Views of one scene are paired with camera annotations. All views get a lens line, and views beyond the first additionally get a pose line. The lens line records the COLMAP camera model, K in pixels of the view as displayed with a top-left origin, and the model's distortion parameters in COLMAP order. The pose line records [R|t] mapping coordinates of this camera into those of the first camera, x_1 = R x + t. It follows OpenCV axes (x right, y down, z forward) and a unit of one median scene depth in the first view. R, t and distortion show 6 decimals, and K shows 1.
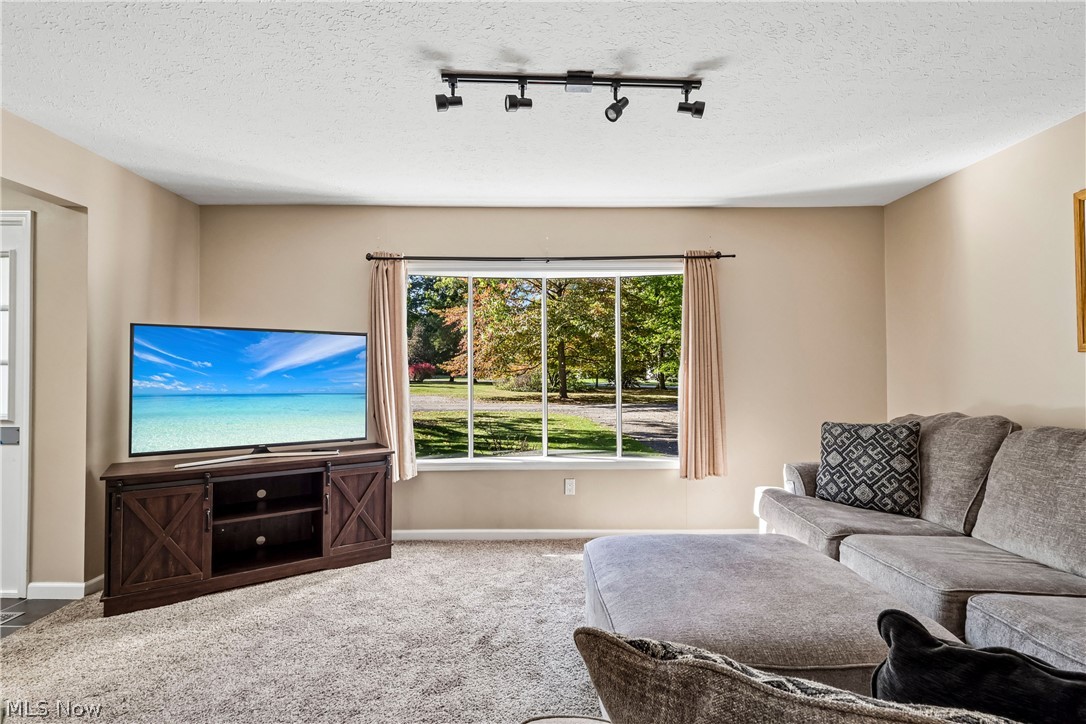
lens RADIAL K [[502.6, 0, 539.8], [0, 502.6, 363.6], [0, 0, 1]] dist [-0.001614, 0.000348]
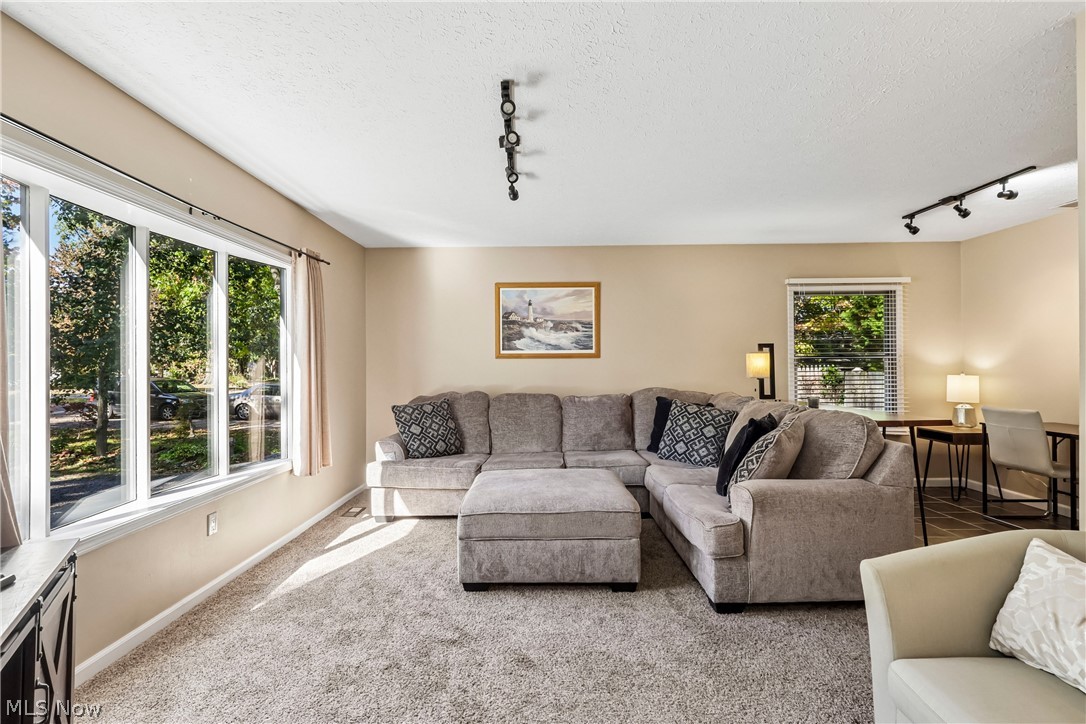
lens RADIAL K [[505.5, 0, 539.3], [0, 505.5, 360.2], [0, 0, 1]] dist [-0.001699, -0.000205]
pose [[0.019780, 0.016709, 0.999665, -0.734020], [-0.005280, 0.999848, -0.016607, 0.013386], [-0.999790, -0.004950, 0.019865, 0.539210]]
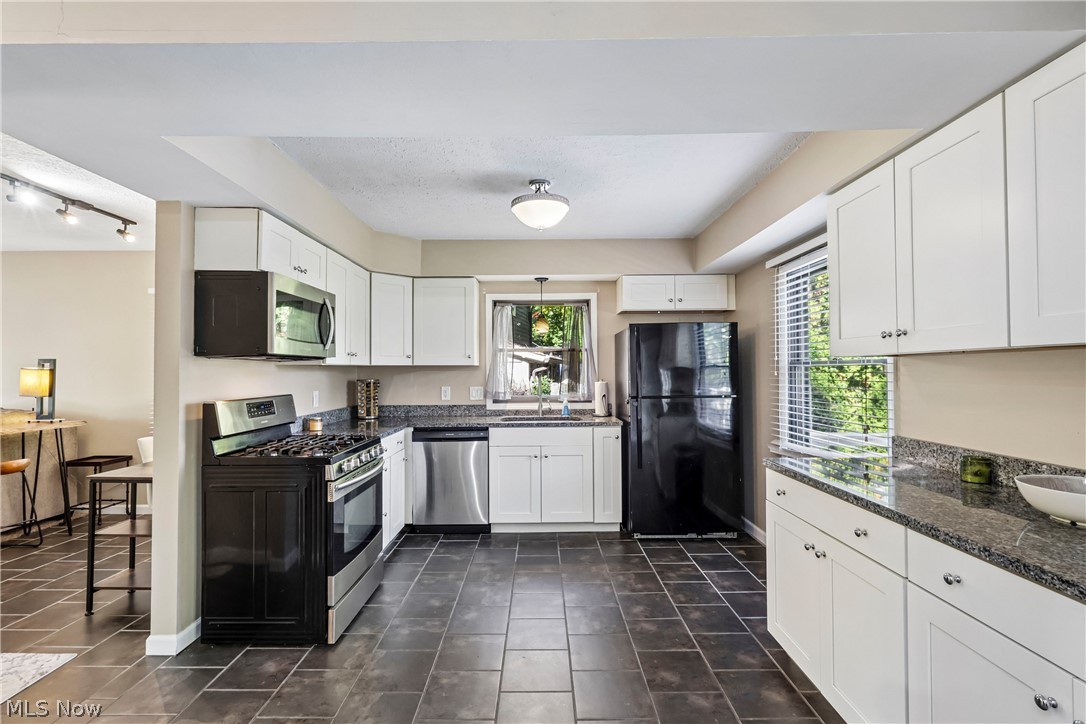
lens RADIAL K [[502.6, 0, 539.8], [0, 502.6, 363.6], [0, 0, 1]] dist [-0.001614, 0.000348]
pose [[0.017281, 0.021330, 0.999623, -0.584941], [-0.009254, 0.999733, -0.021172, -0.029161], [-0.999808, -0.008884, 0.017474, -1.221591]]
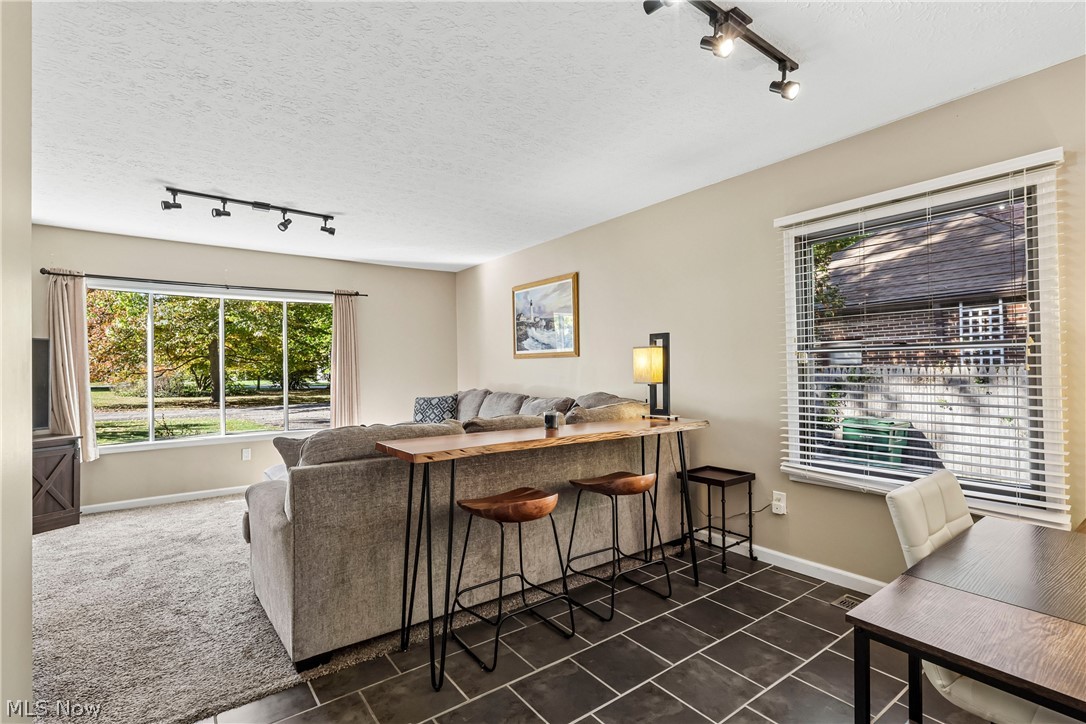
lens RADIAL K [[502.6, 0, 539.8], [0, 502.6, 363.6], [0, 0, 1]] dist [-0.001614, 0.000348]
pose [[0.810697, -0.001351, 0.585465, -0.099128], [0.001142, 0.999999, 0.000727, -0.001922], [-0.585465, 0.000079, 0.810698, -0.615730]]
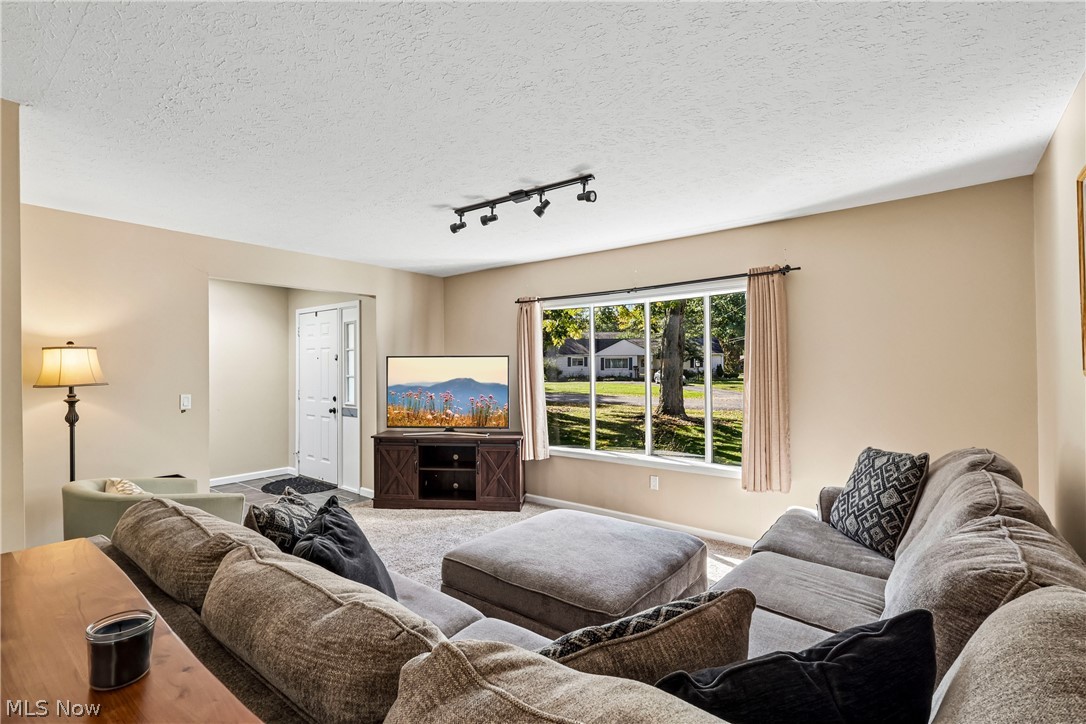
lens RADIAL K [[502.6, 0, 539.8], [0, 502.6, 363.6], [0, 0, 1]] dist [-0.001614, 0.000348]
pose [[0.775110, -0.006365, -0.631795, 0.636618], [0.012801, 0.999902, 0.005631, -0.044158], [0.631697, -0.012453, 0.775115, -0.073660]]
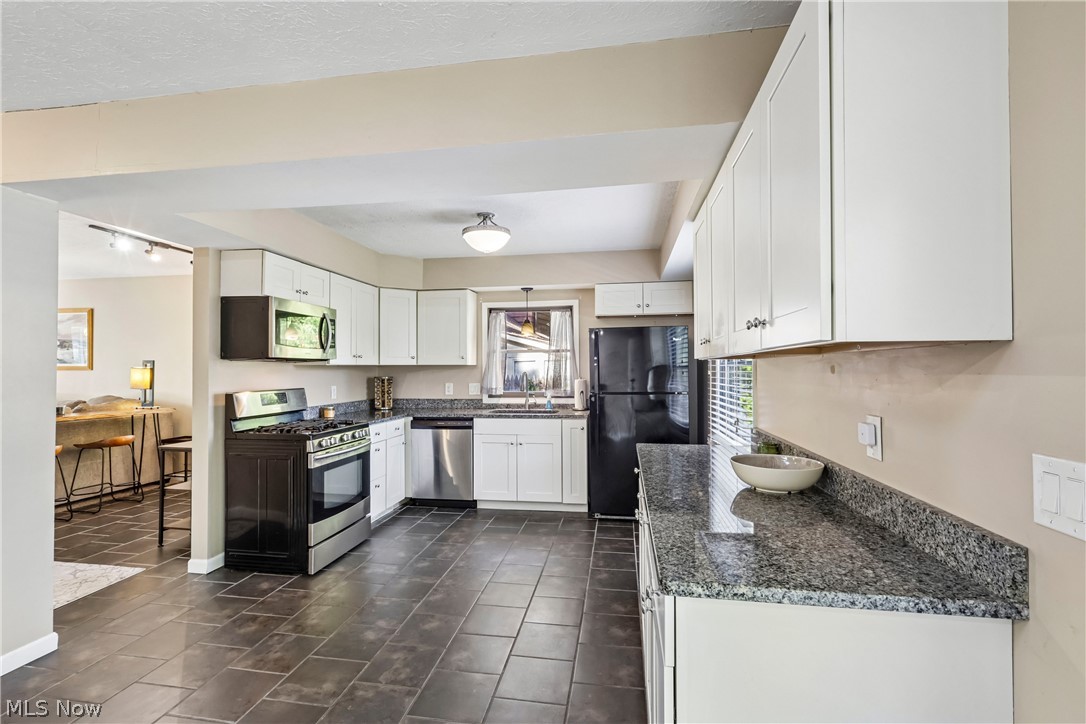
lens RADIAL K [[502.6, 0, 539.8], [0, 502.6, 363.6], [0, 0, 1]] dist [-0.001614, 0.000348]
pose [[0.176353, 0.015286, 0.984208, -0.736463], [-0.011128, 0.999846, -0.013535, -0.036324], [-0.984264, -0.008565, 0.176496, -1.507205]]
